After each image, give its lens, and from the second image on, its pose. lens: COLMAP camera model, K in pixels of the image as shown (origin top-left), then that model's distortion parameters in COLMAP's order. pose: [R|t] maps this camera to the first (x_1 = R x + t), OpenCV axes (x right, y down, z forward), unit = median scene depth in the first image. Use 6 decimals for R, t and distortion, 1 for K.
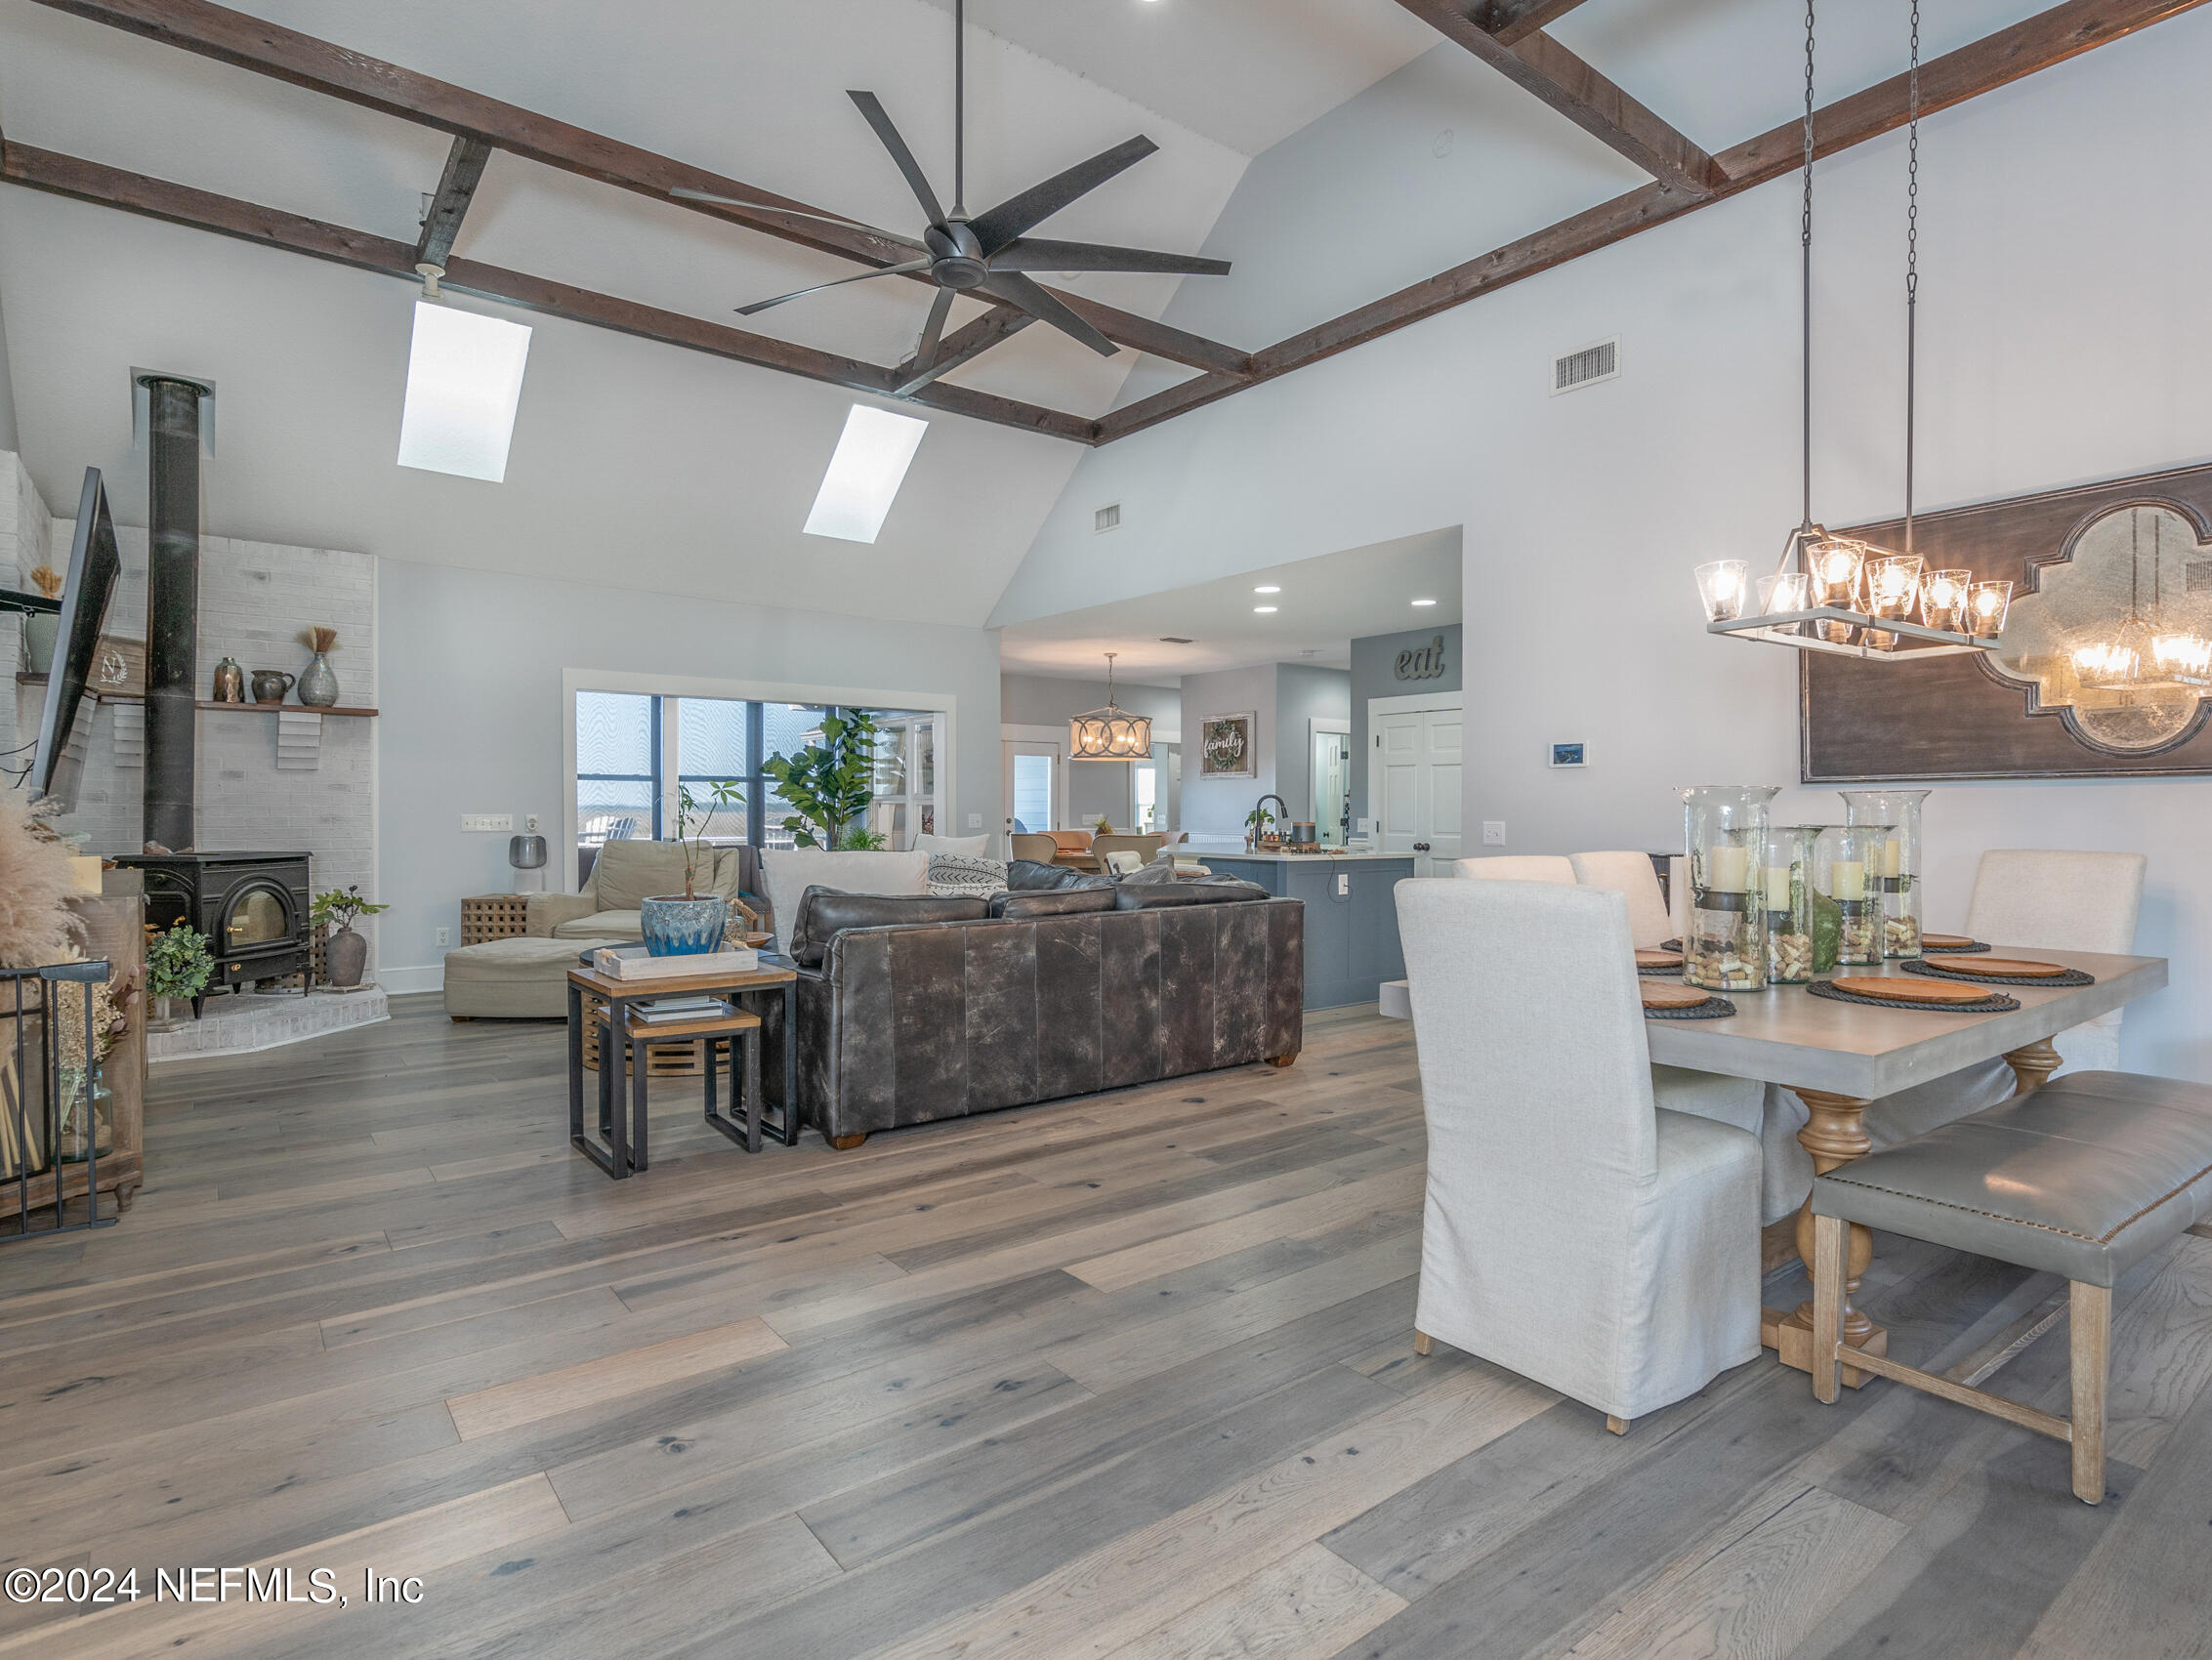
lens RADIAL K [[1147.5, 0, 1065.5], [0, 1147.5, 824.1], [0, 0, 1]] dist [0.003360, 0.000815]
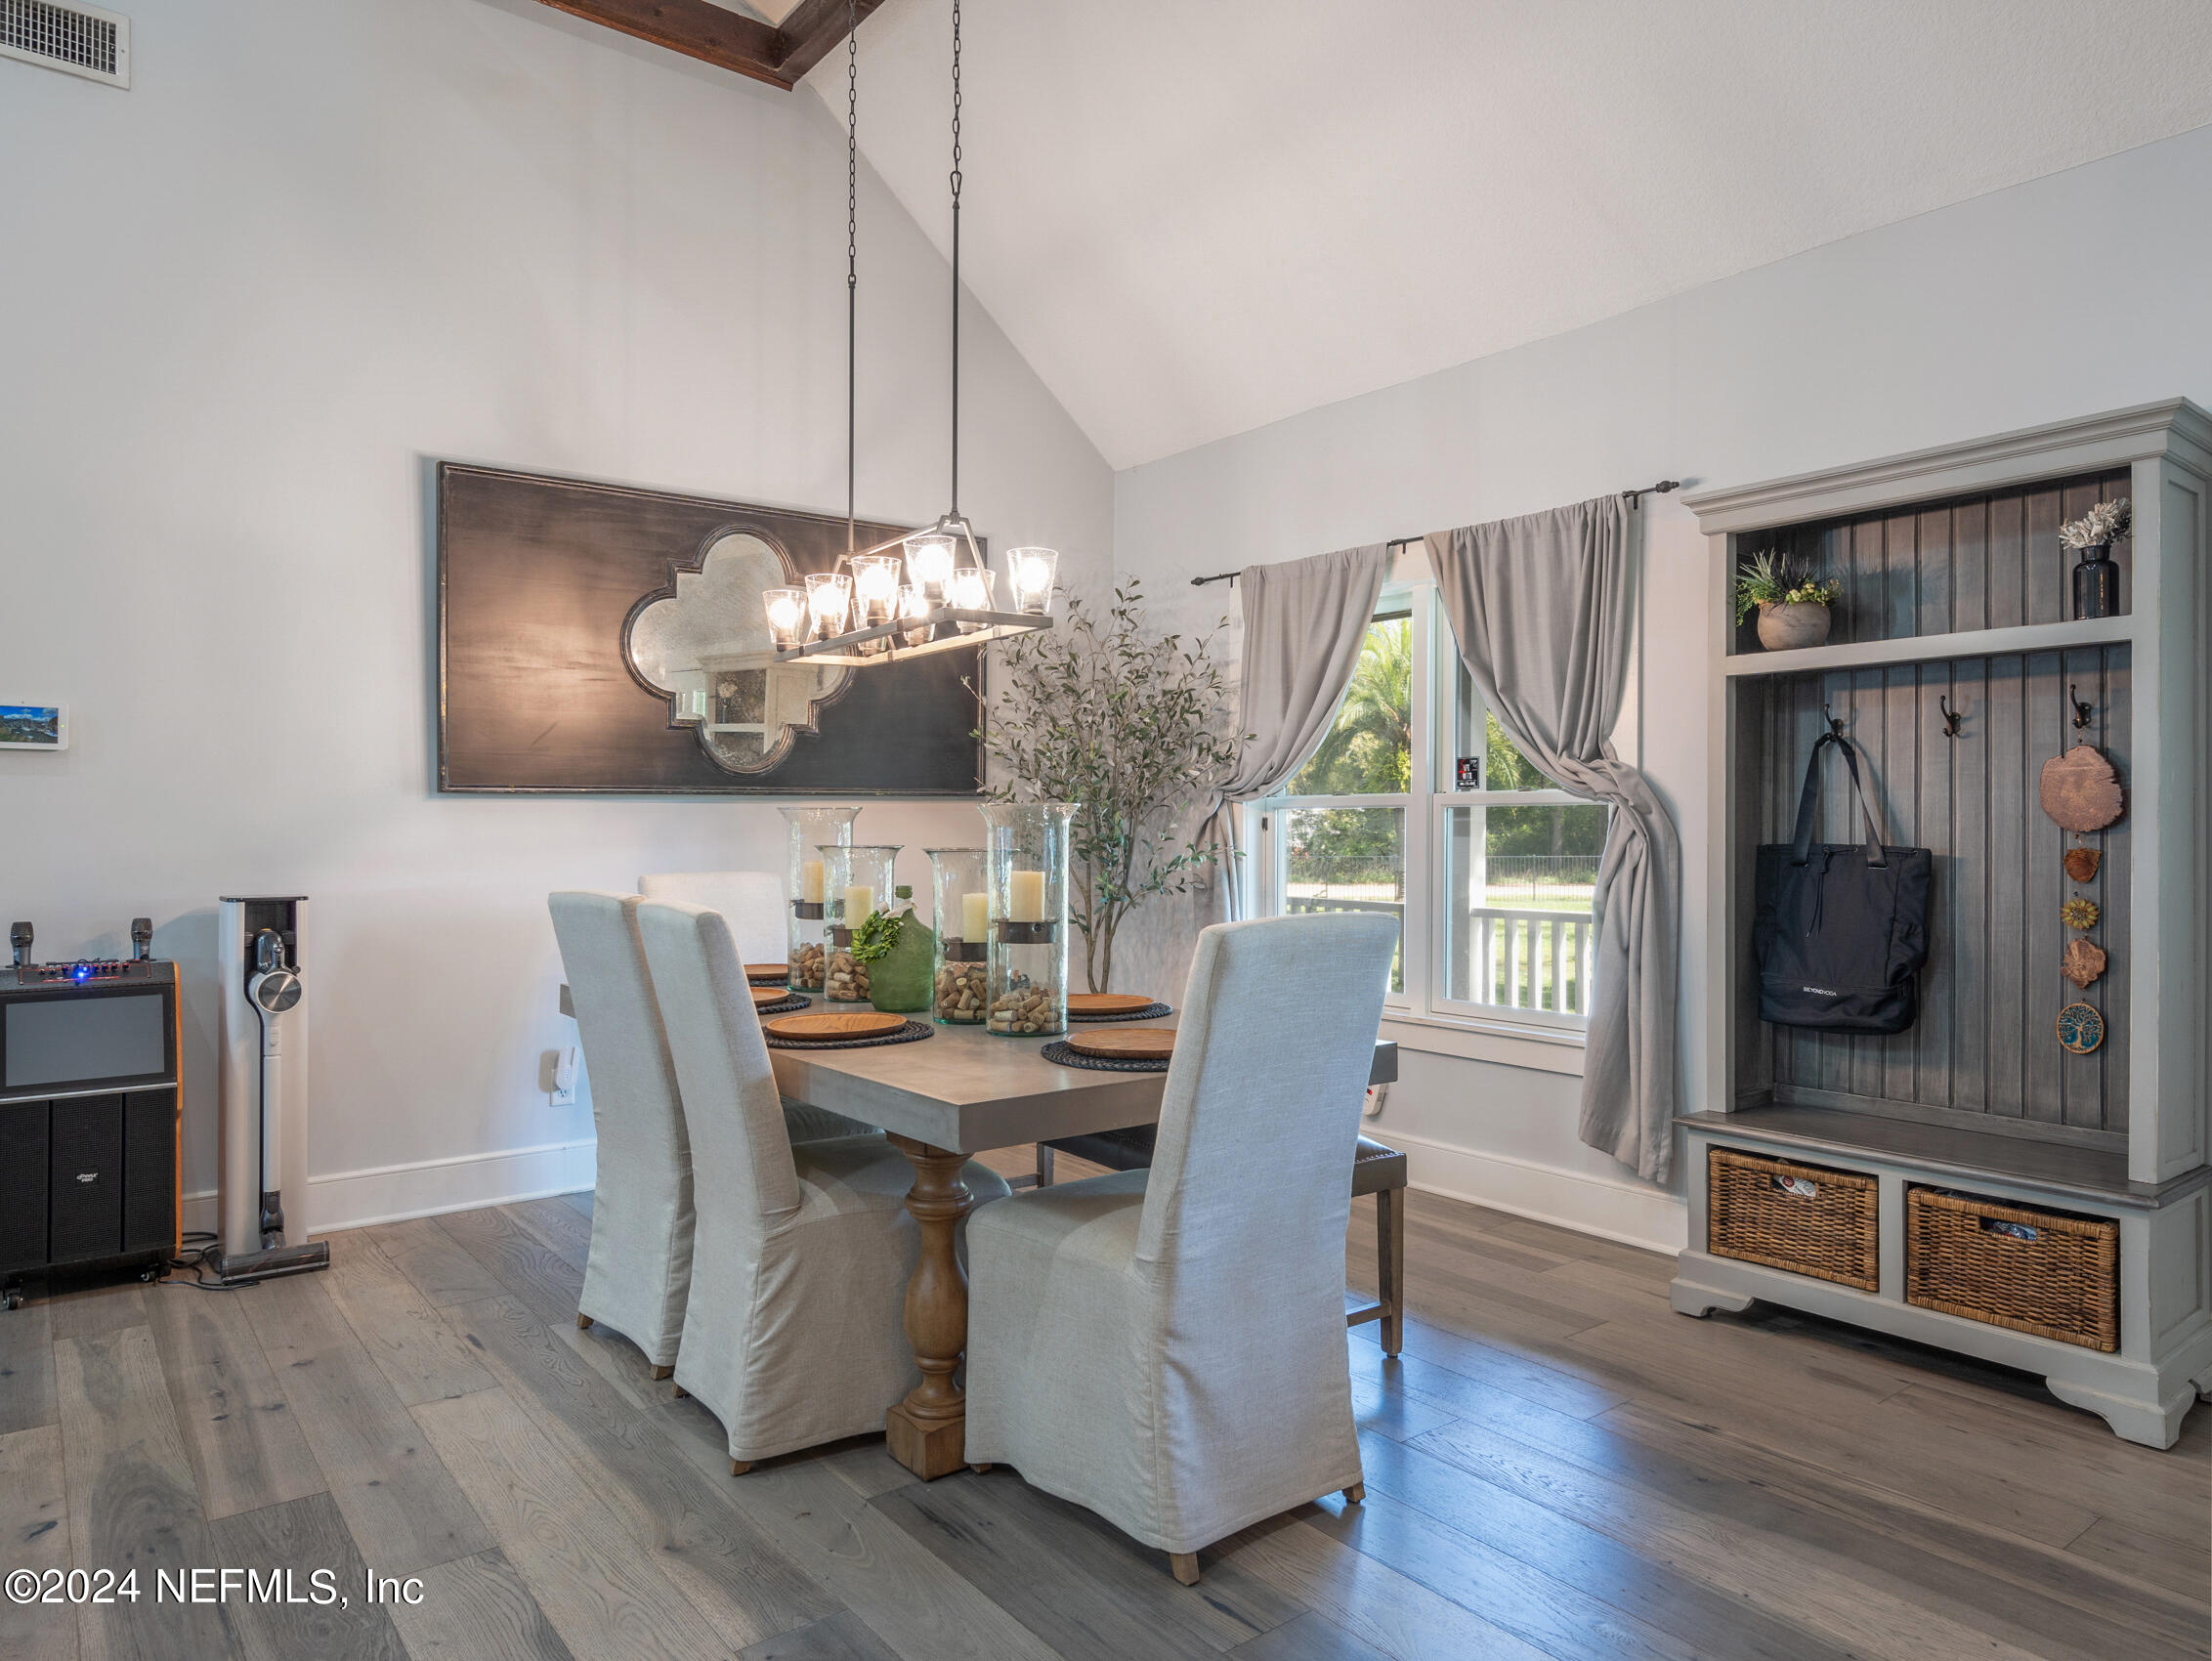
lens RADIAL K [[1504.5, 0, 1107.5], [0, 1504.5, 819.8], [0, 0, 1]] dist [0.000009, 0.006000]
pose [[-0.051974, 0.005160, 0.998635, -0.334563], [0.010741, 0.999932, -0.004607, -0.007827], [-0.998591, 0.010486, -0.052026, 0.577838]]
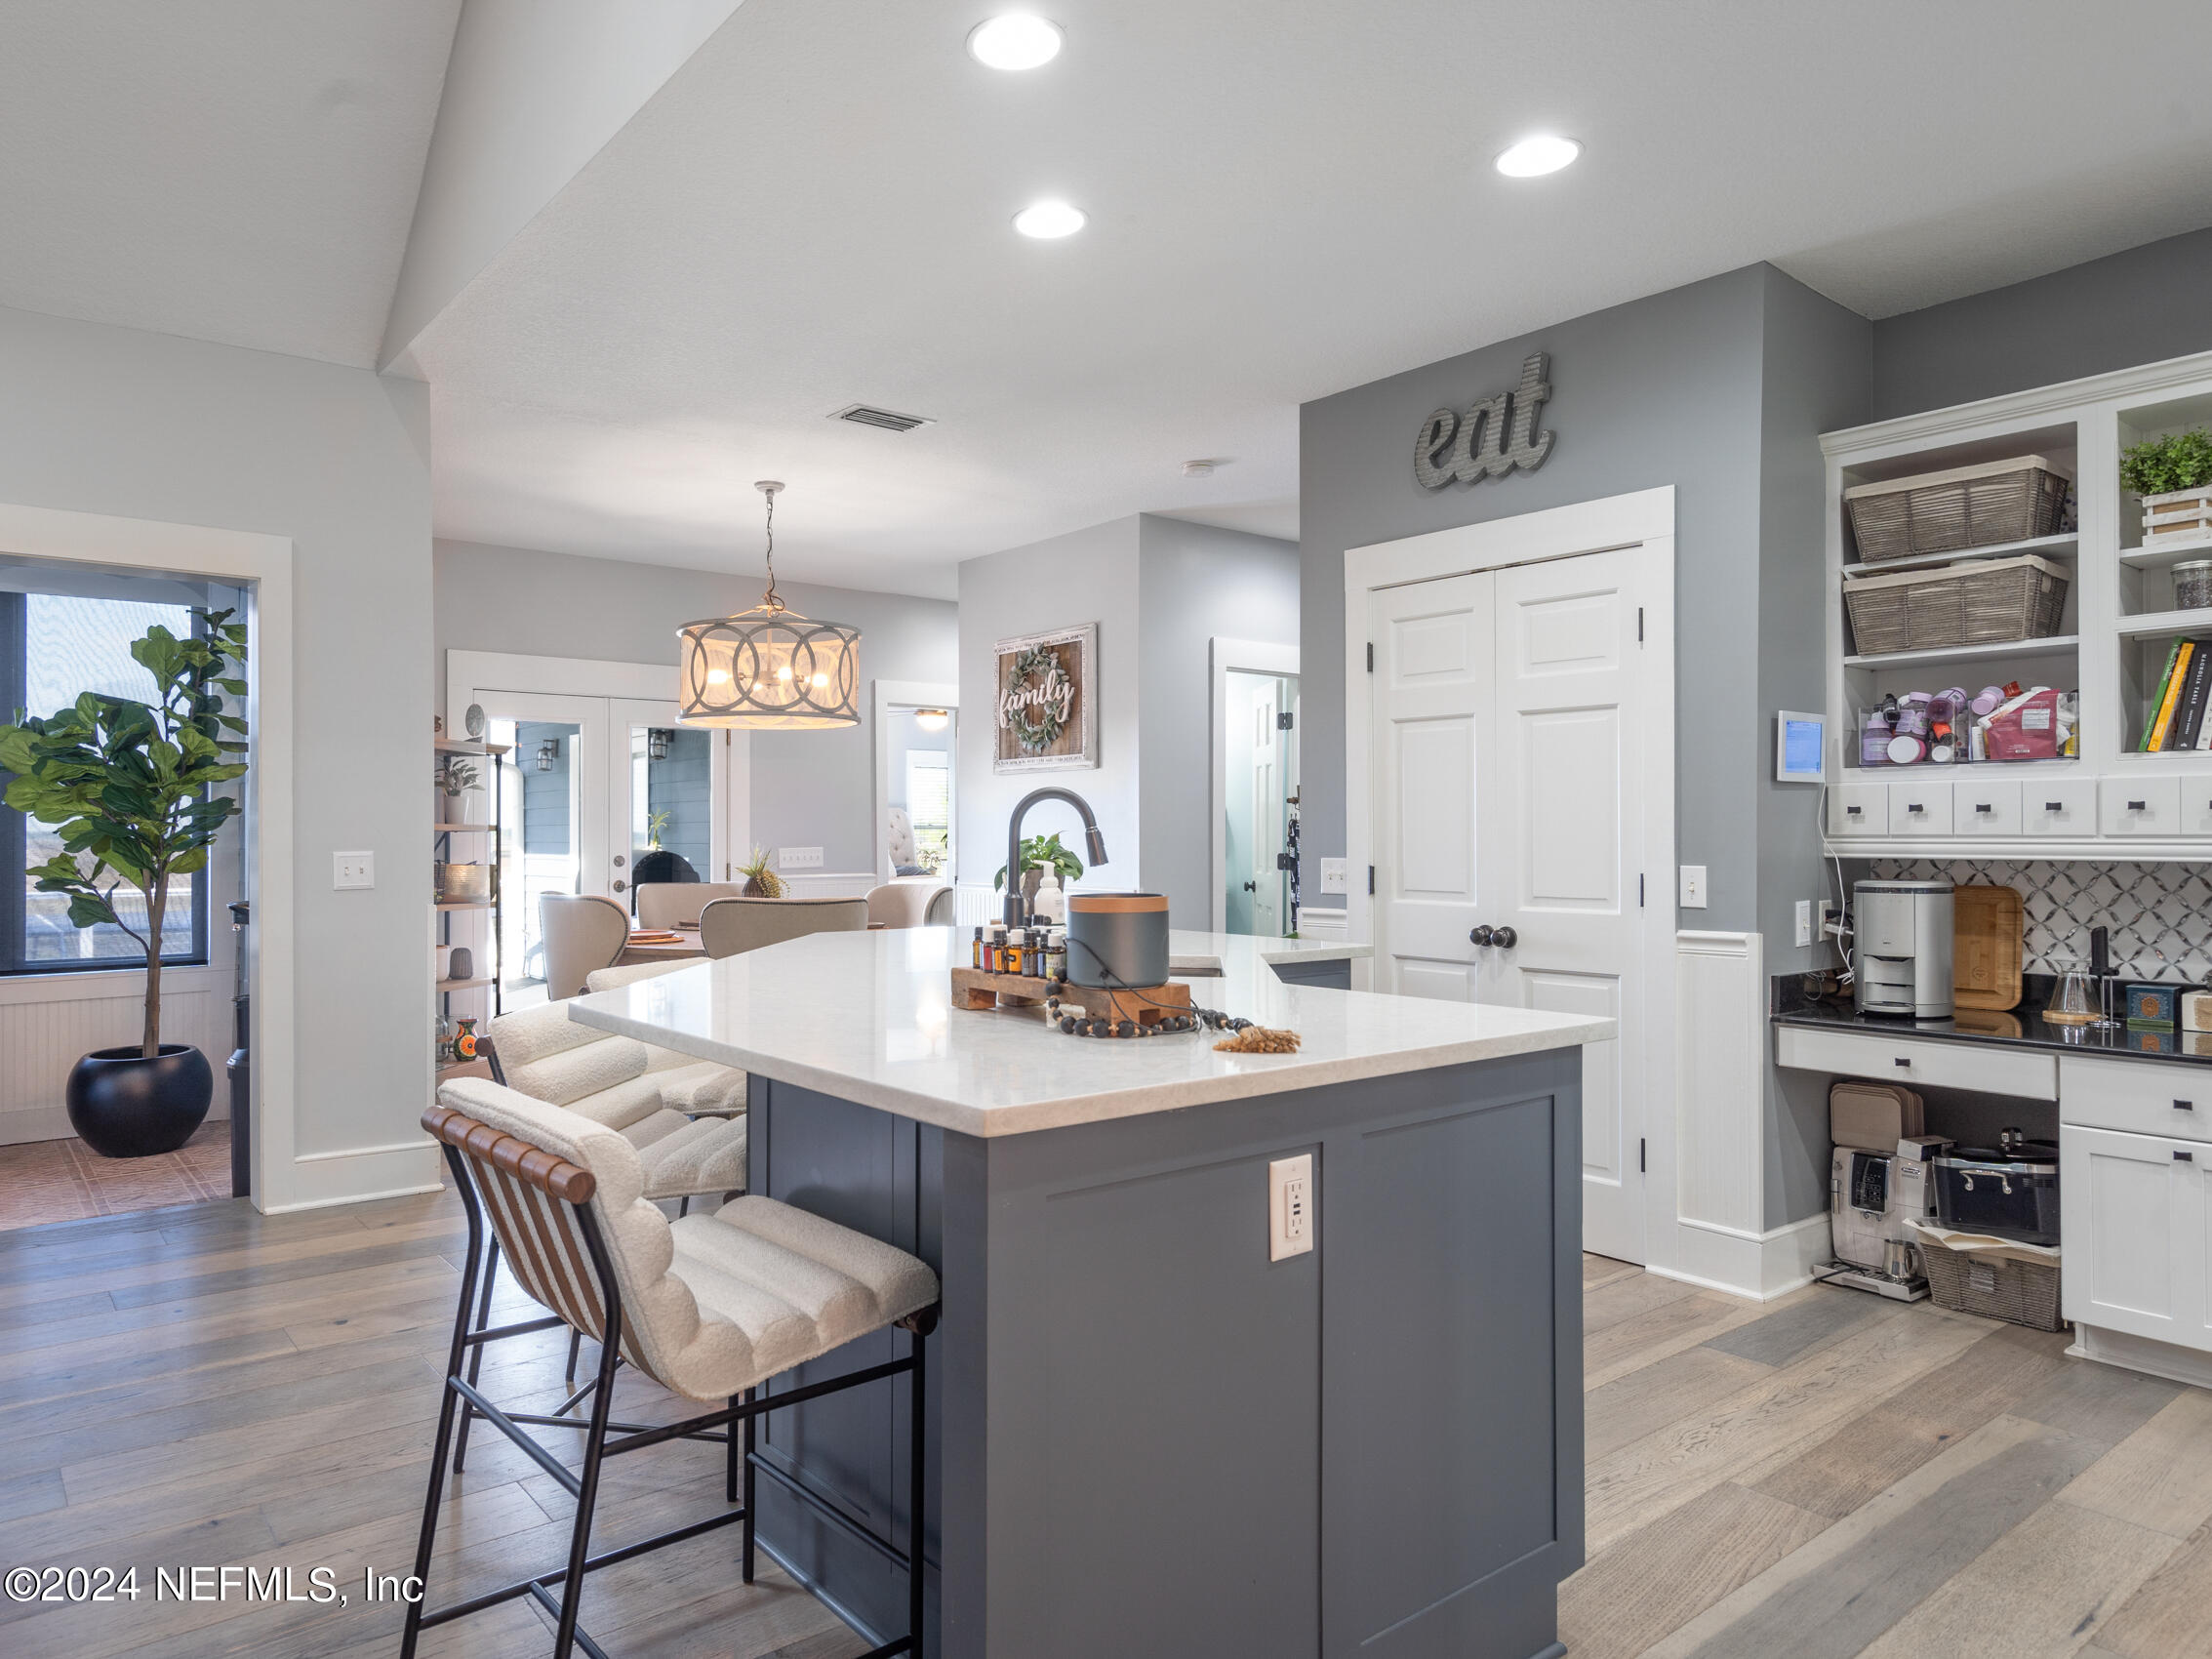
lens RADIAL K [[1301.9, 0, 1102.8], [0, 1301.9, 818.9], [0, 0, 1]] dist [0.026632, 0.001296]
pose [[0.995364, -0.001992, 0.096156, 0.260829], [0.004385, 0.999686, -0.024685, -0.014251], [-0.096076, 0.024992, 0.995060, 1.067184]]
